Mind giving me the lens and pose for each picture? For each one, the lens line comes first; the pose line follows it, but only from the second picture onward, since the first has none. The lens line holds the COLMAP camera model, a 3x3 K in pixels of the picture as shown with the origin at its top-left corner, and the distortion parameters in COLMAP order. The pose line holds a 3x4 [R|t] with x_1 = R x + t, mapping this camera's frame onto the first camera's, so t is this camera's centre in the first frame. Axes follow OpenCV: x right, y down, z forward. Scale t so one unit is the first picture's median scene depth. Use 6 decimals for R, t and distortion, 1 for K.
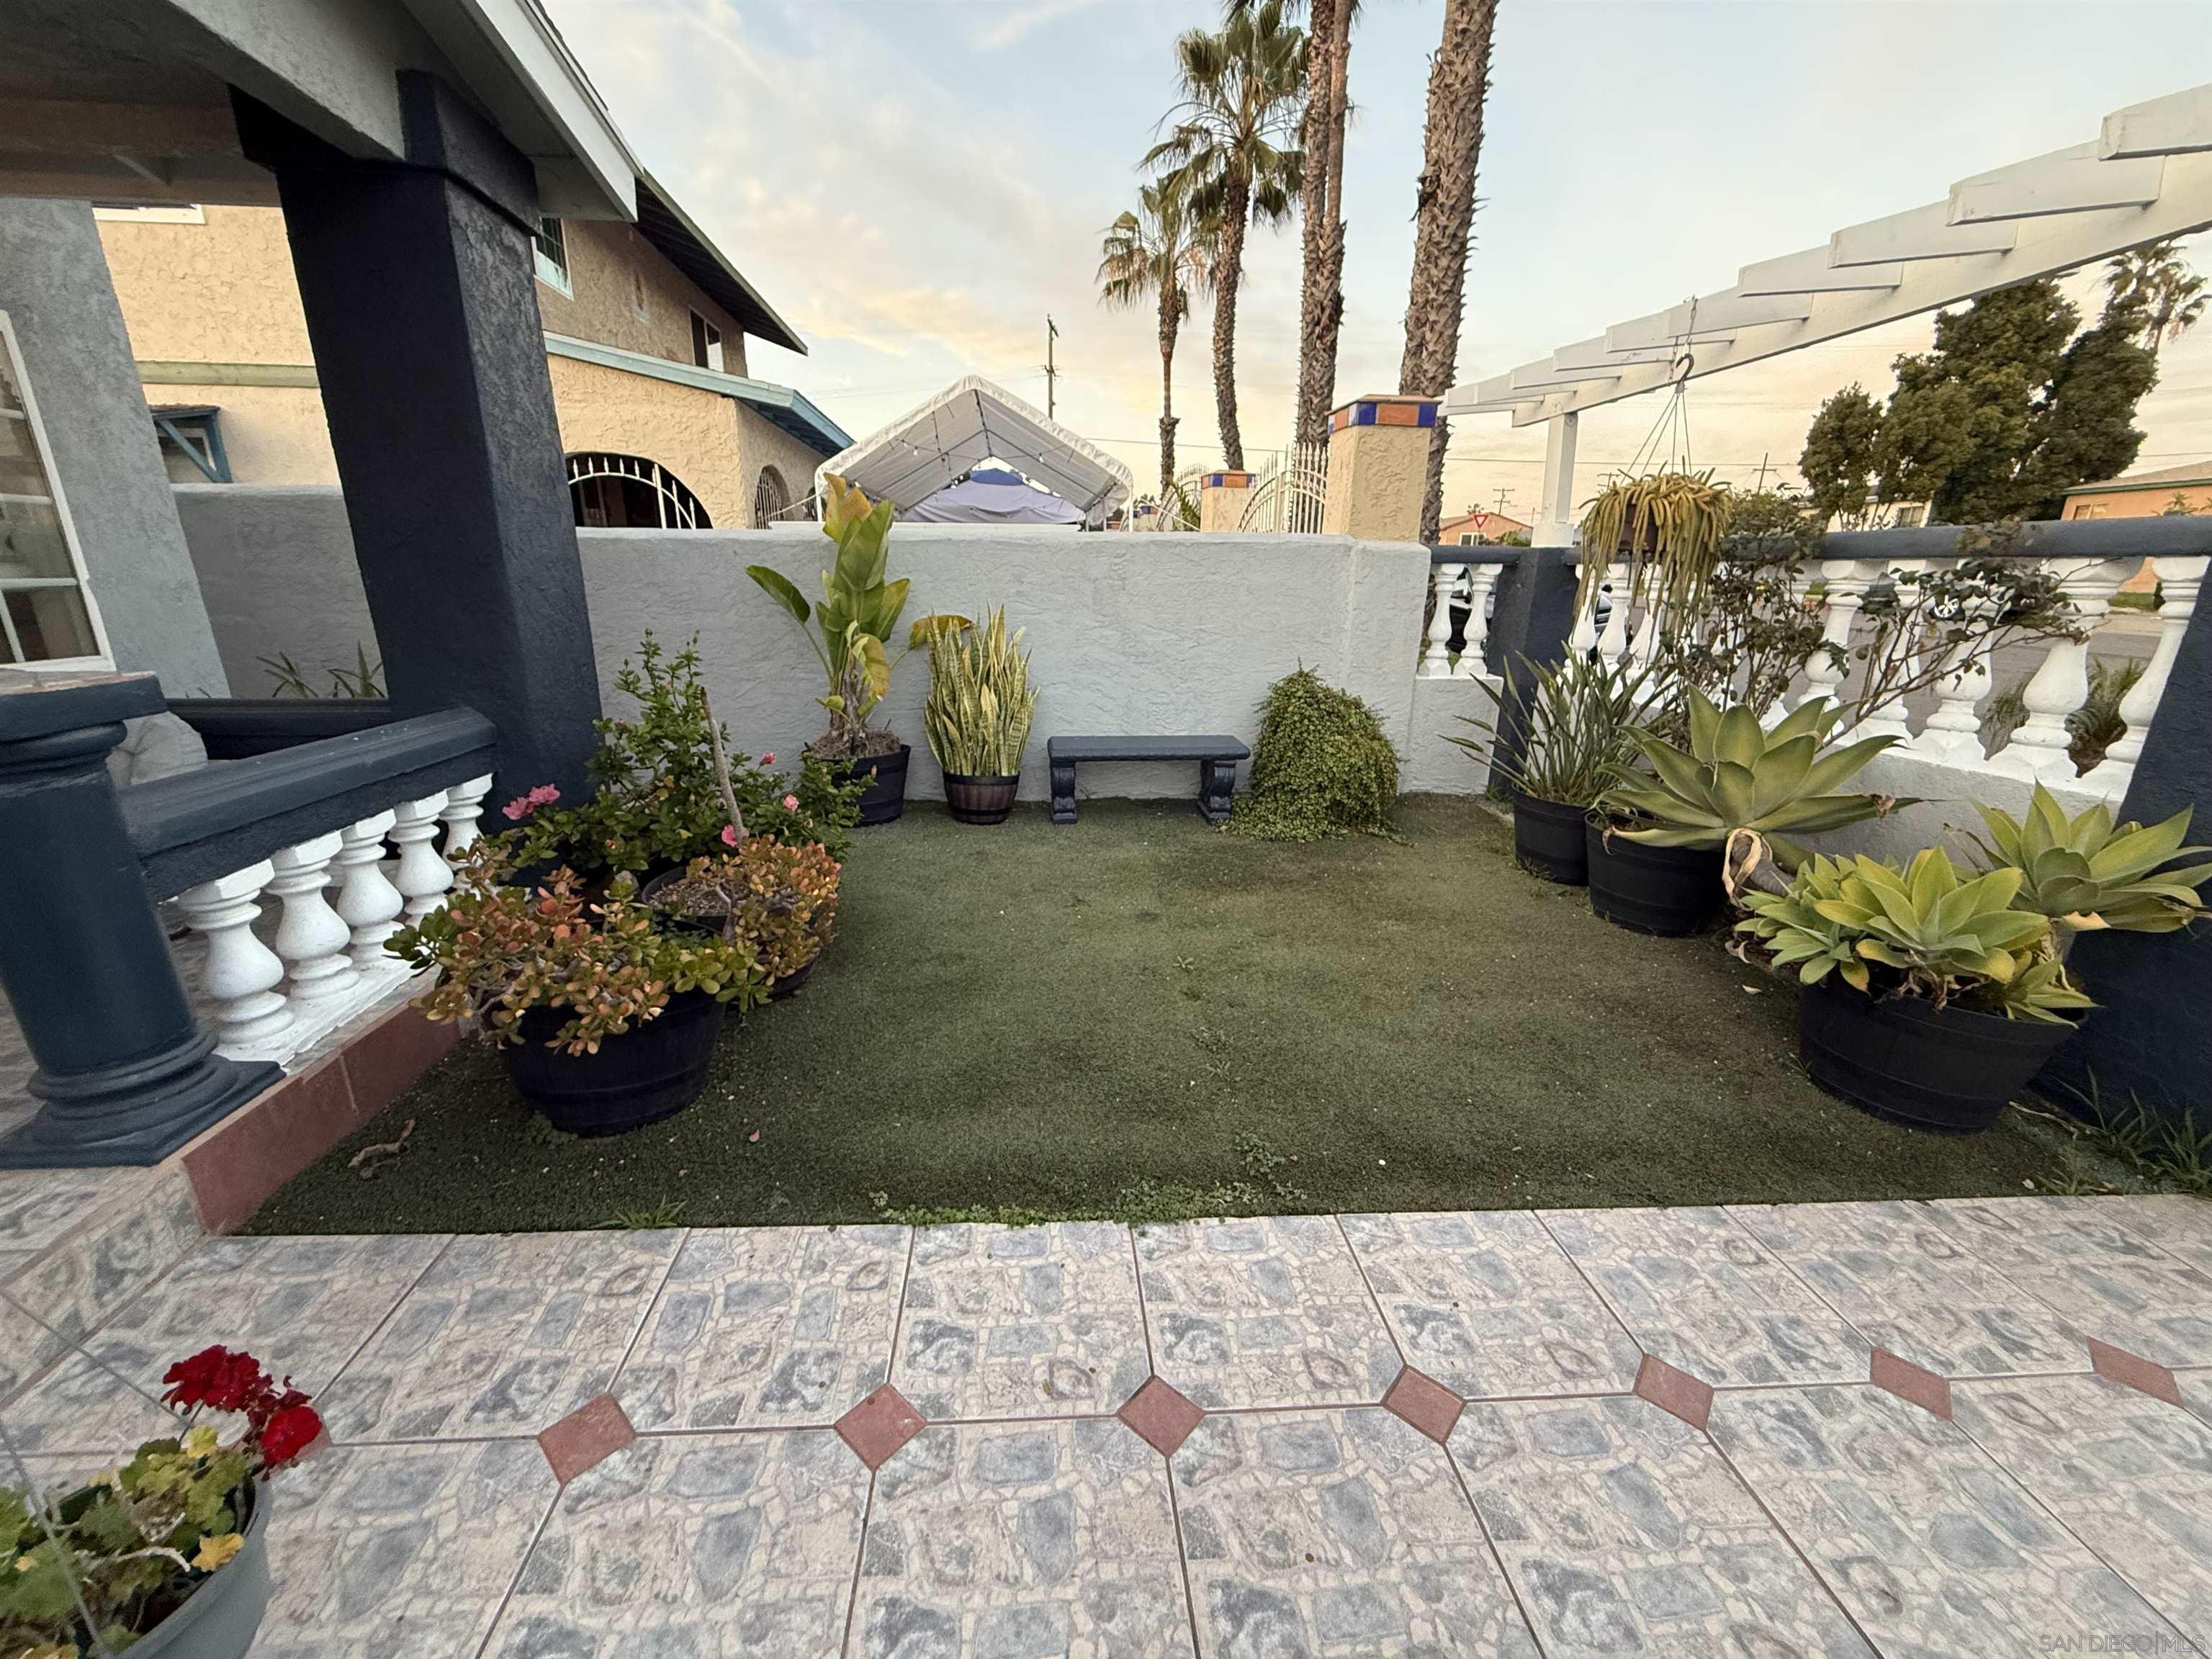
lens RADIAL K [[879.2, 0, 1102.1], [0, 879.2, 828.3], [0, 0, 1]] dist [-0.000049, -0.000129]
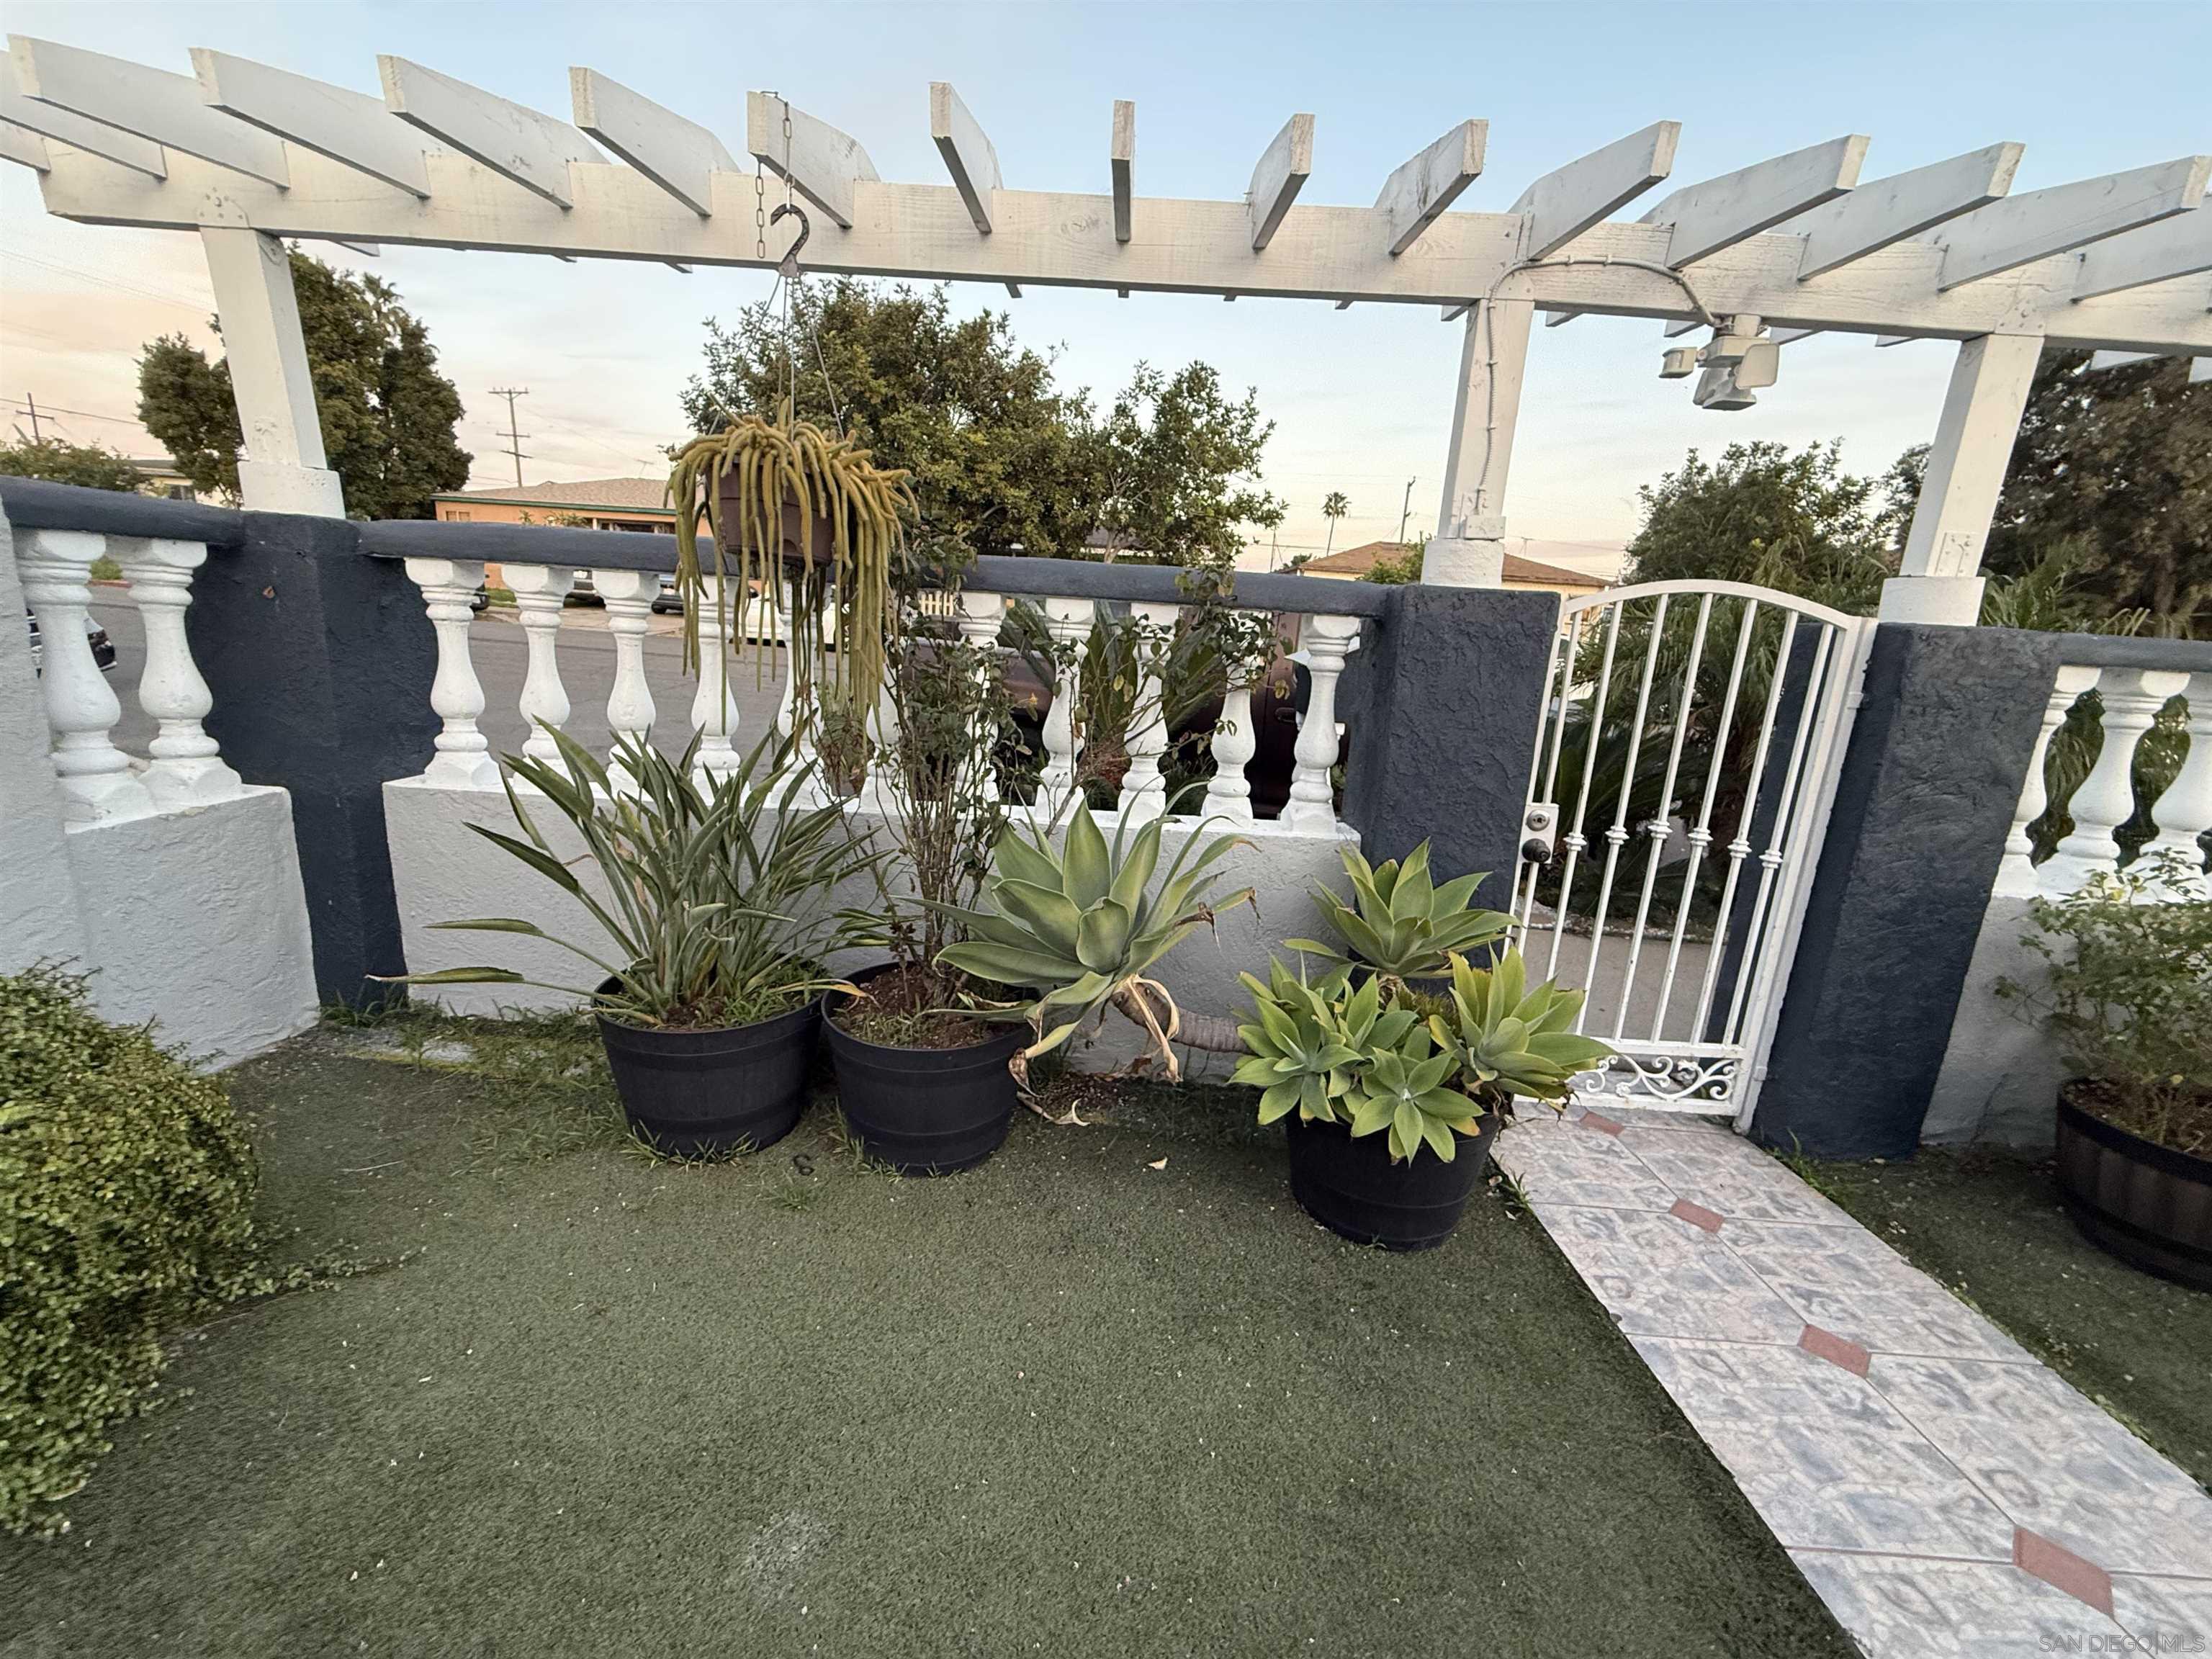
lens RADIAL K [[879.2, 0, 1098.3], [0, 879.2, 829.9], [0, 0, 1]] dist [-0.000049, -0.000129]
pose [[0.100628, -0.235968, 0.966537, 0.062733], [0.220145, 0.952669, 0.209663, -0.251165], [-0.970263, 0.191680, 0.147812, 0.842997]]
